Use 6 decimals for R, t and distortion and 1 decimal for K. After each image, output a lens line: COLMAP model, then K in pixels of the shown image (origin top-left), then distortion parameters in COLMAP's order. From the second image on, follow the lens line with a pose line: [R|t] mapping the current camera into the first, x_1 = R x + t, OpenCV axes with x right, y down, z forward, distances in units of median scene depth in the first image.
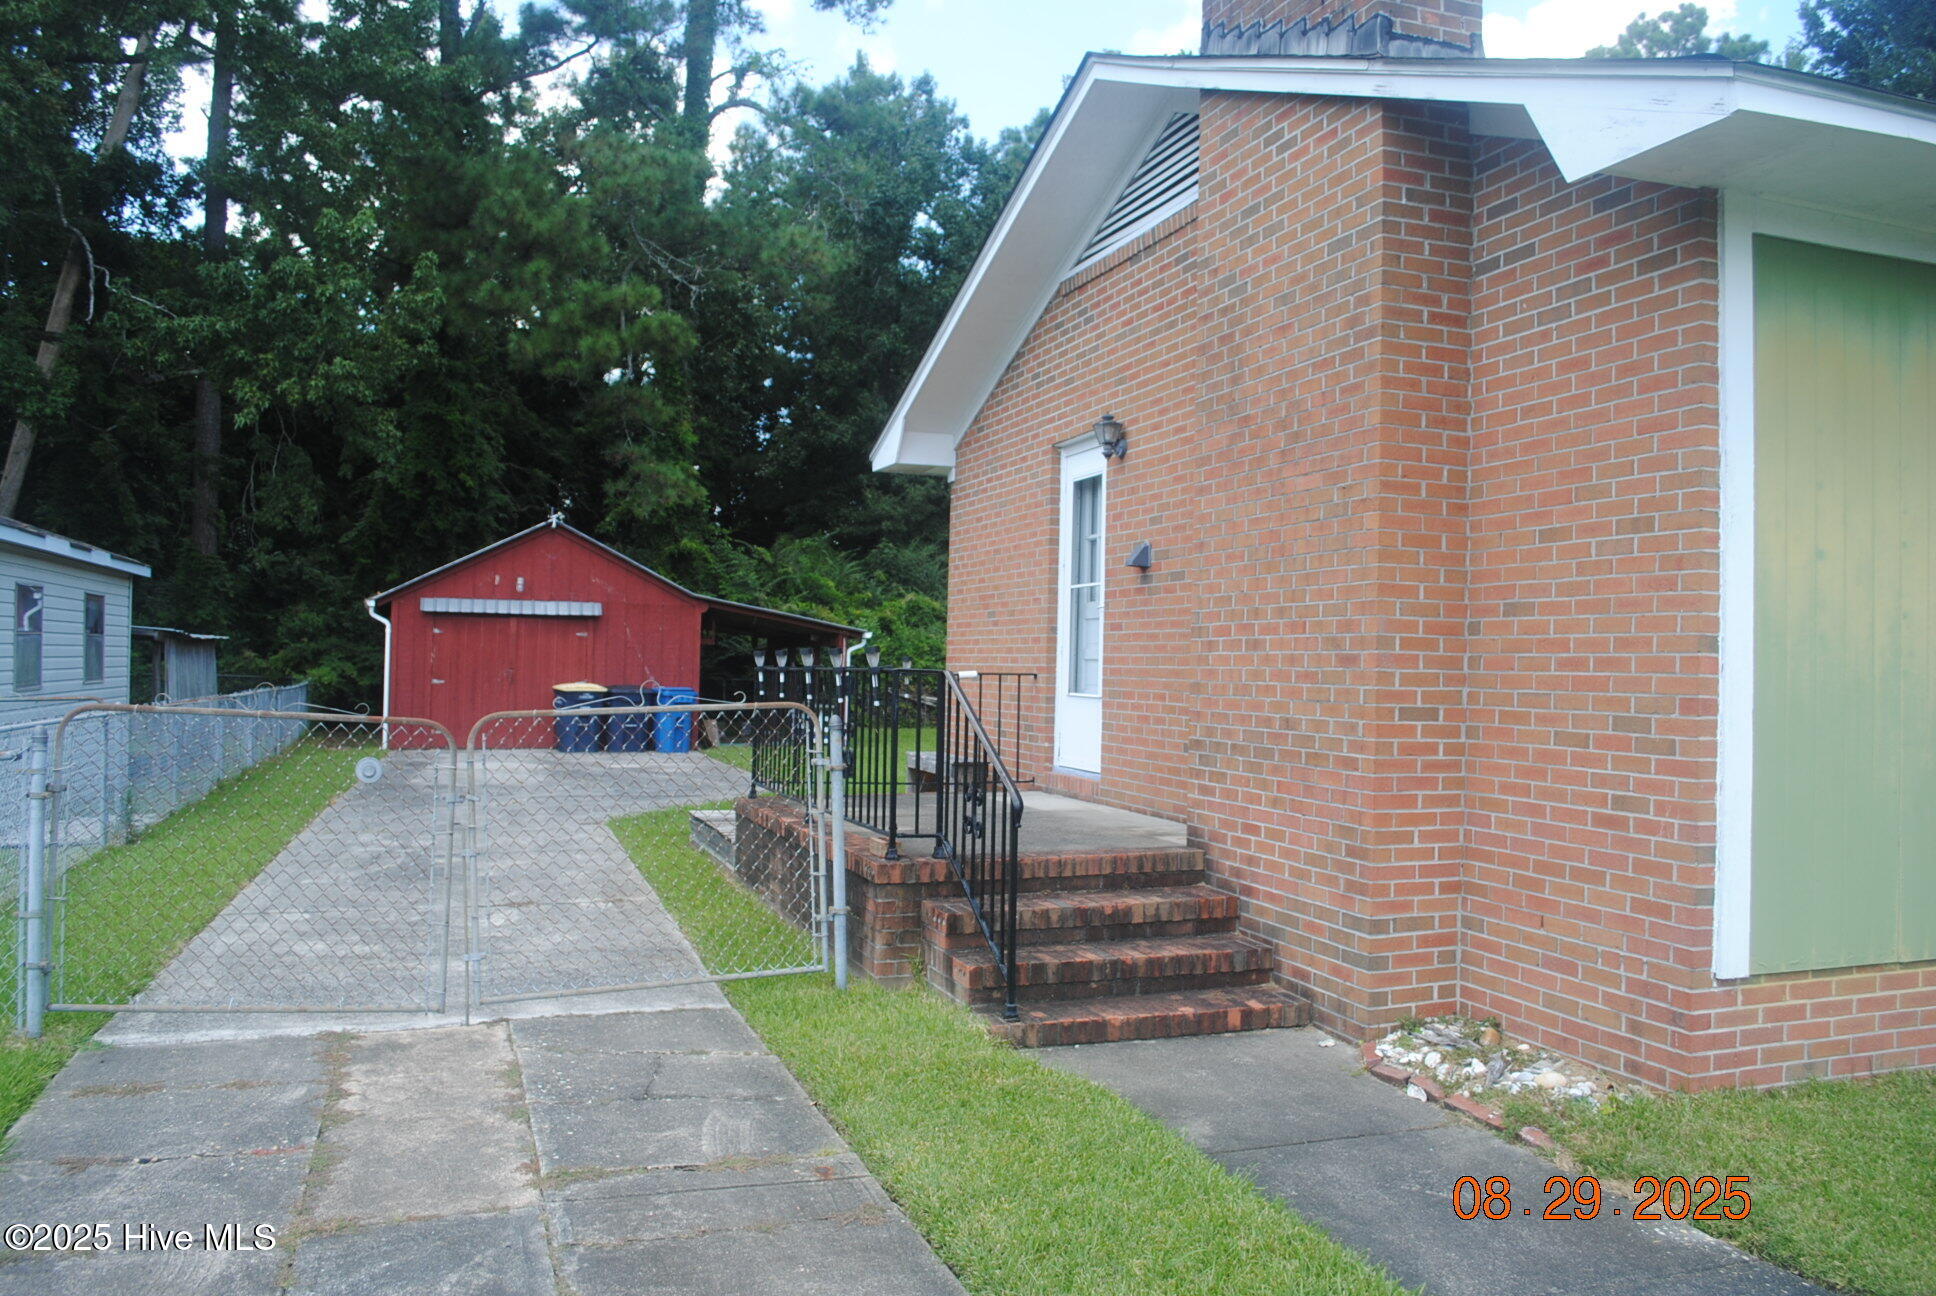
lens RADIAL K [[1520.8, 0, 986.2], [0, 1520.8, 676.5], [0, 0, 1]] dist [-0.096836, 0.001569]
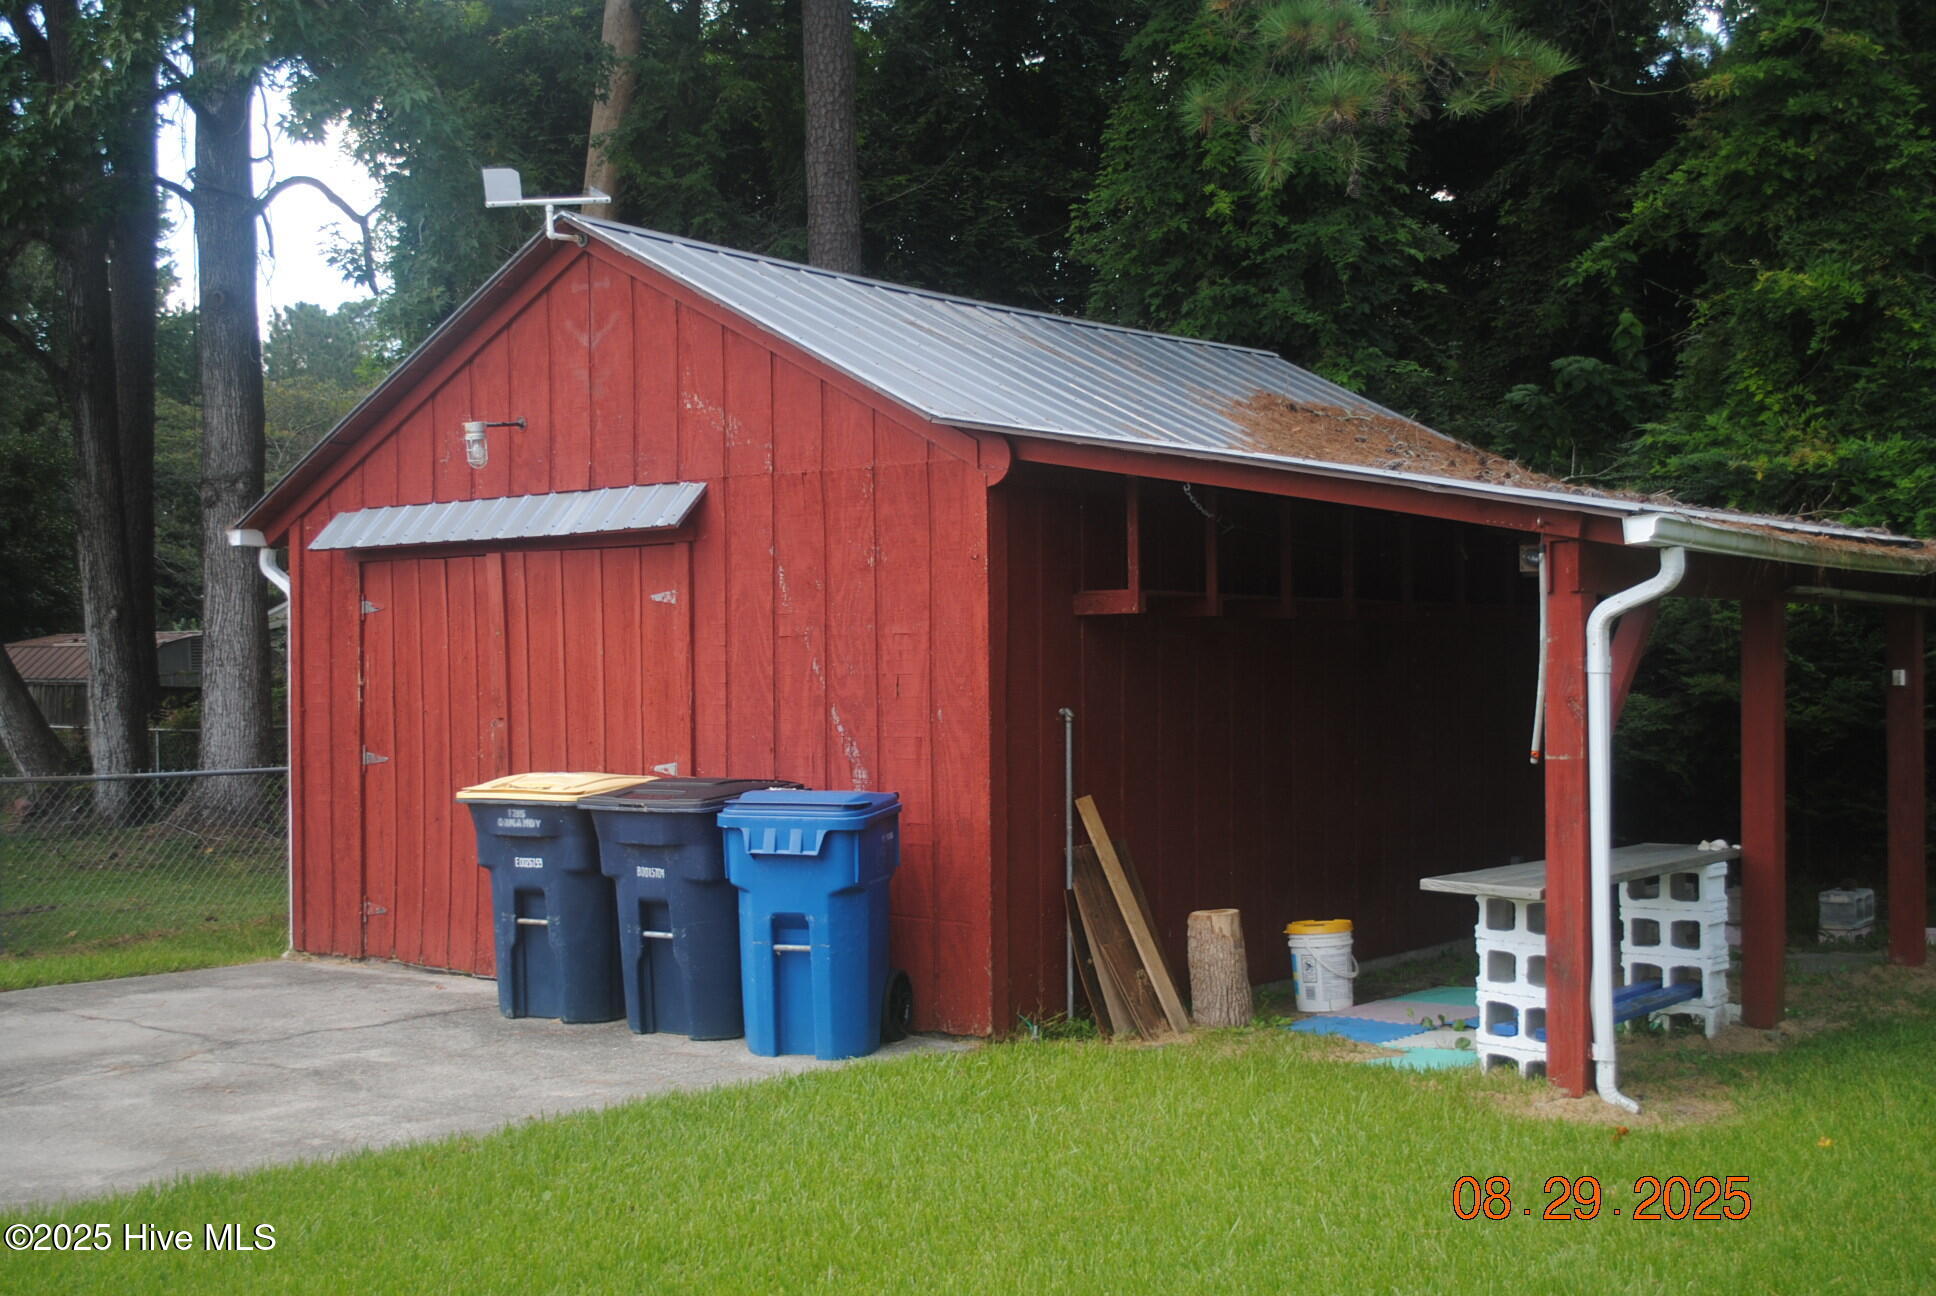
lens RADIAL K [[2258.0, 0, 968.0], [0, 2258.0, 648.0], [0, 0, 1]] dist [-0.061950, 0.021863]
pose [[0.518032, -0.028322, -0.854892, 0.118302], [0.013198, 0.999597, -0.025118, -0.006258], [0.855259, 0.001729, 0.518197, 0.774336]]
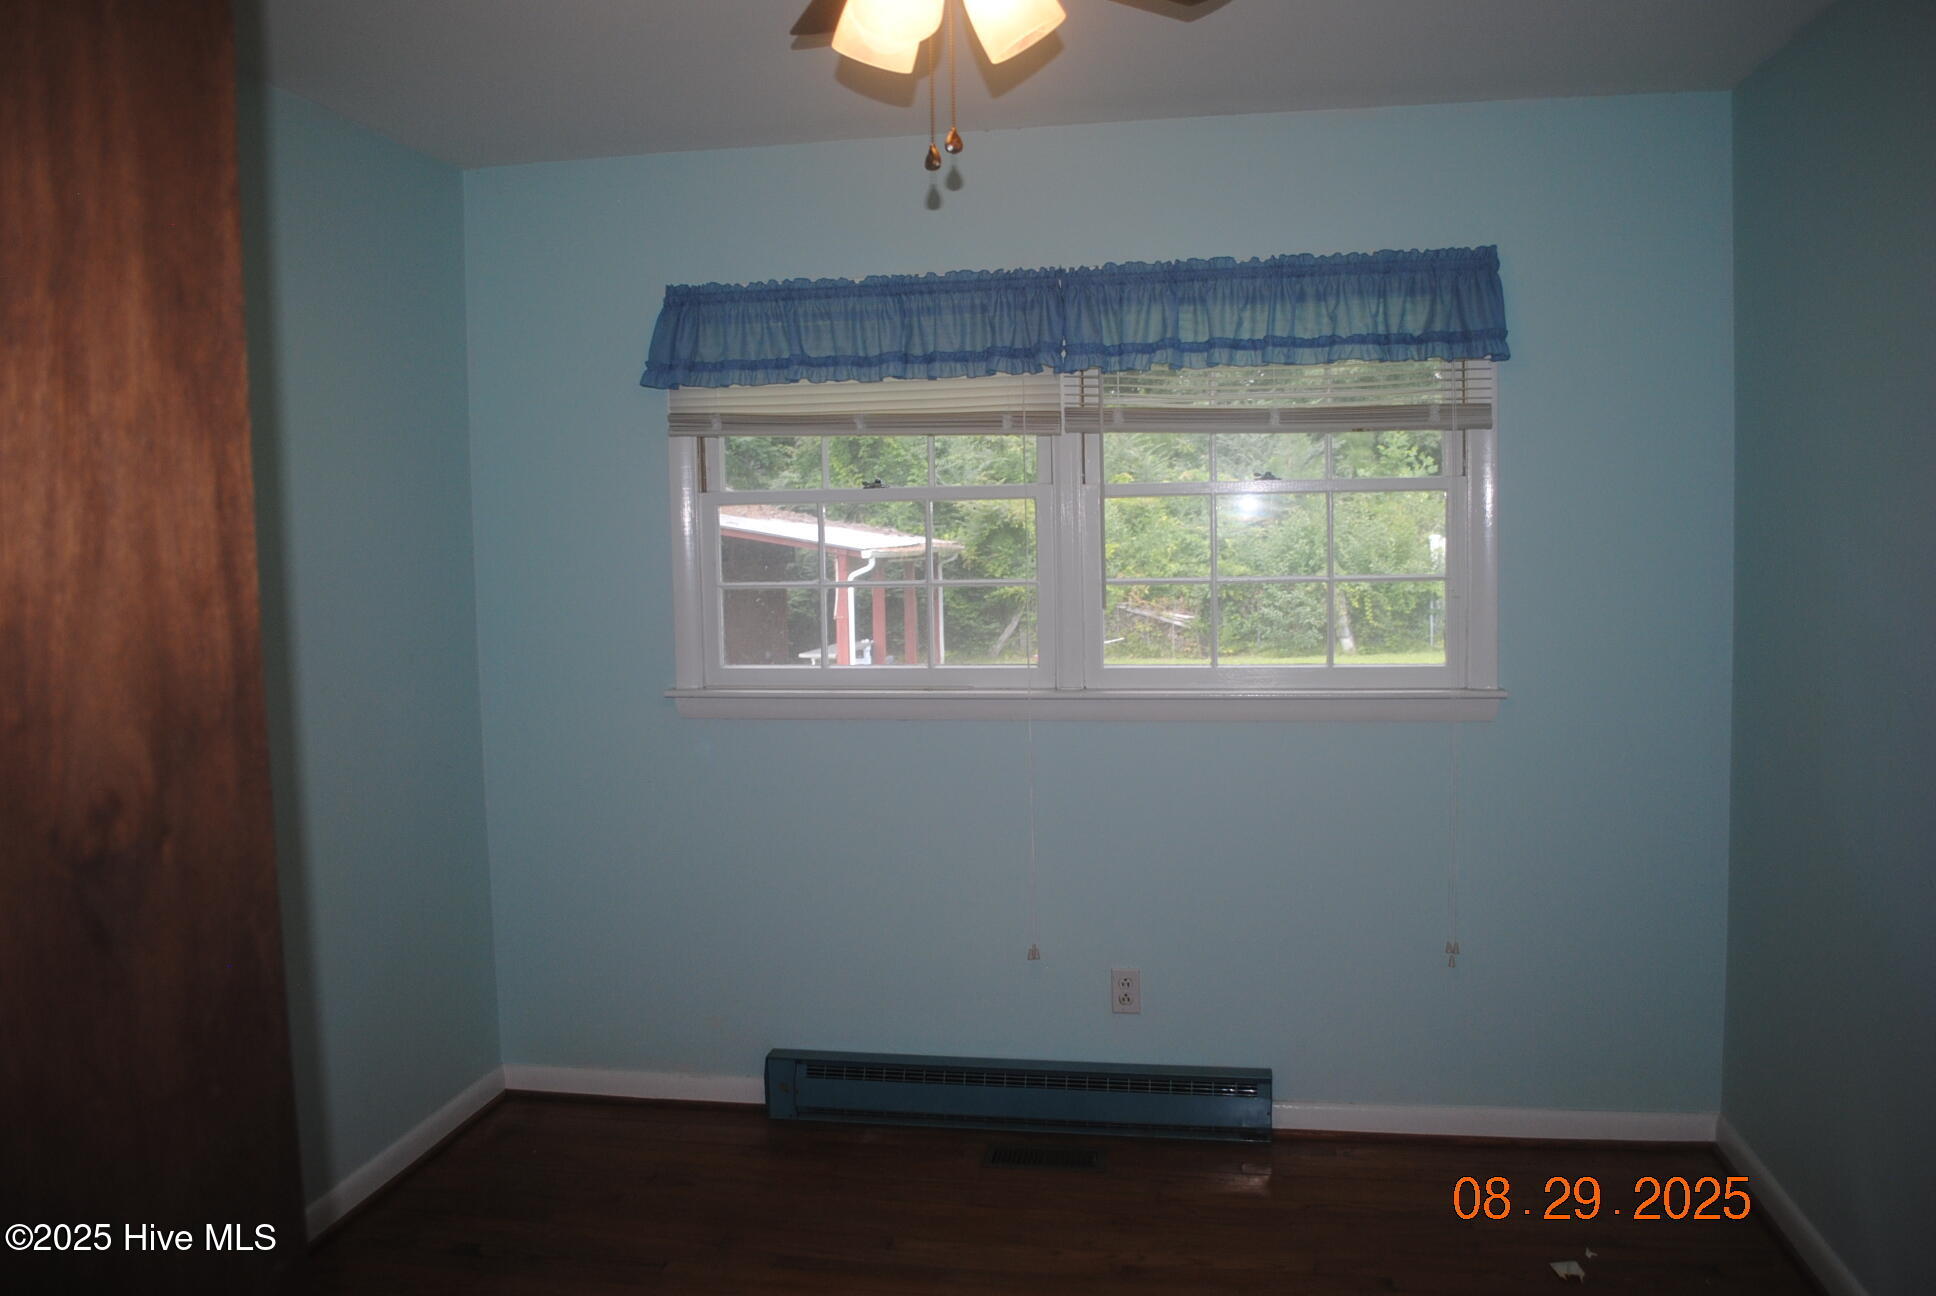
lens RADIAL K [[1537.6, 0, 968.0], [0, 1537.6, 648.0], [0, 0, 1]] dist [-0.087729, 0.012848]
pose [[0.868799, 0.003479, -0.495153, 0.308336], [0.033757, 0.997233, 0.066237, -0.029113], [0.494013, -0.074262, 0.866277, 0.406147]]
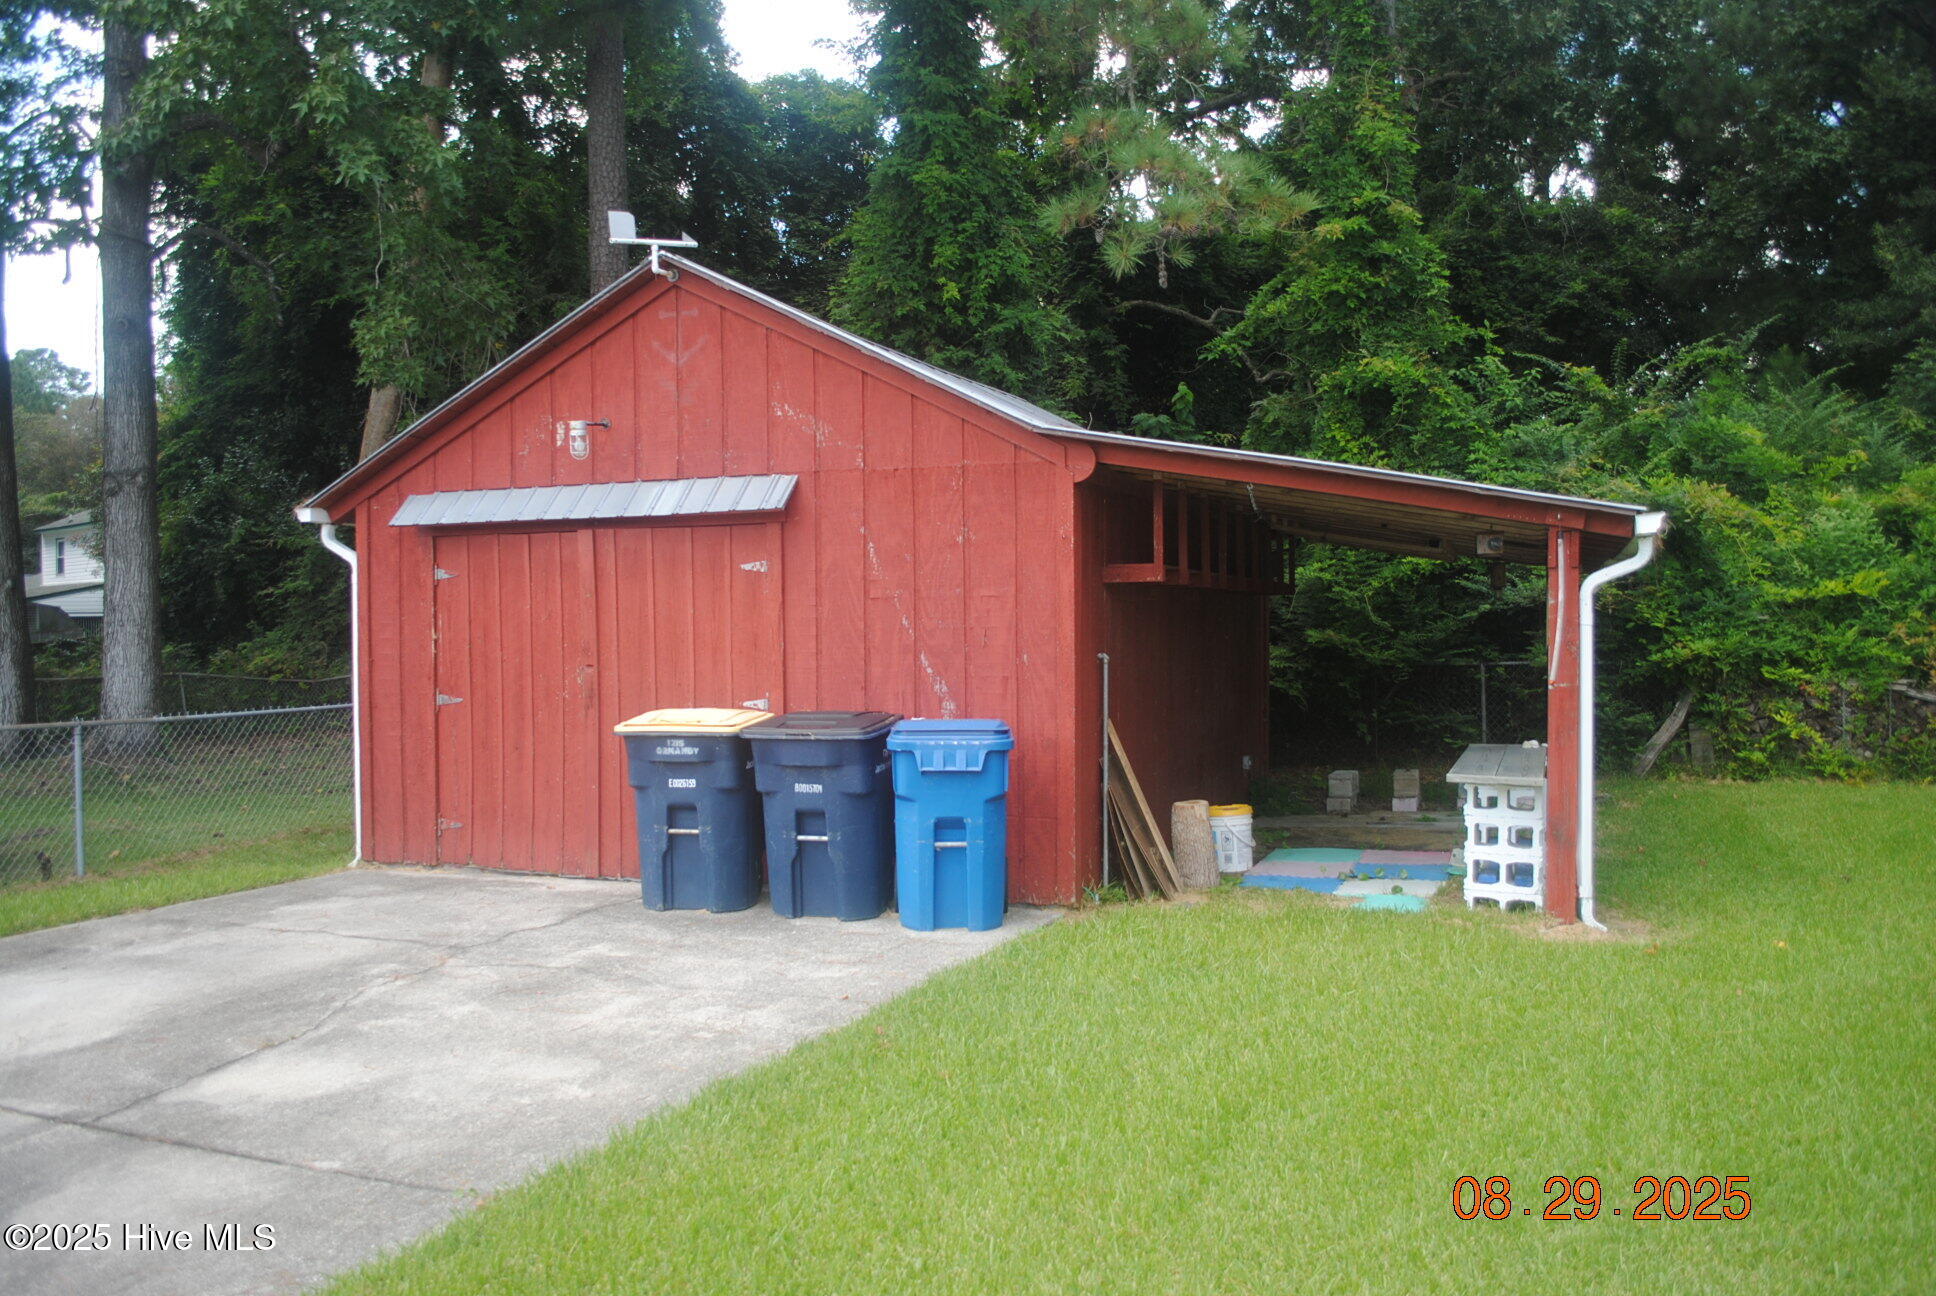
lens RADIAL K [[1537.6, 0, 968.0], [0, 1537.6, 648.0], [0, 0, 1]] dist [-0.087729, 0.012848]
pose [[0.757546, -0.013913, -0.652633, 0.005662], [0.019068, 0.999818, 0.000819, -0.007424], [0.652503, -0.013065, 0.757673, 0.709484]]
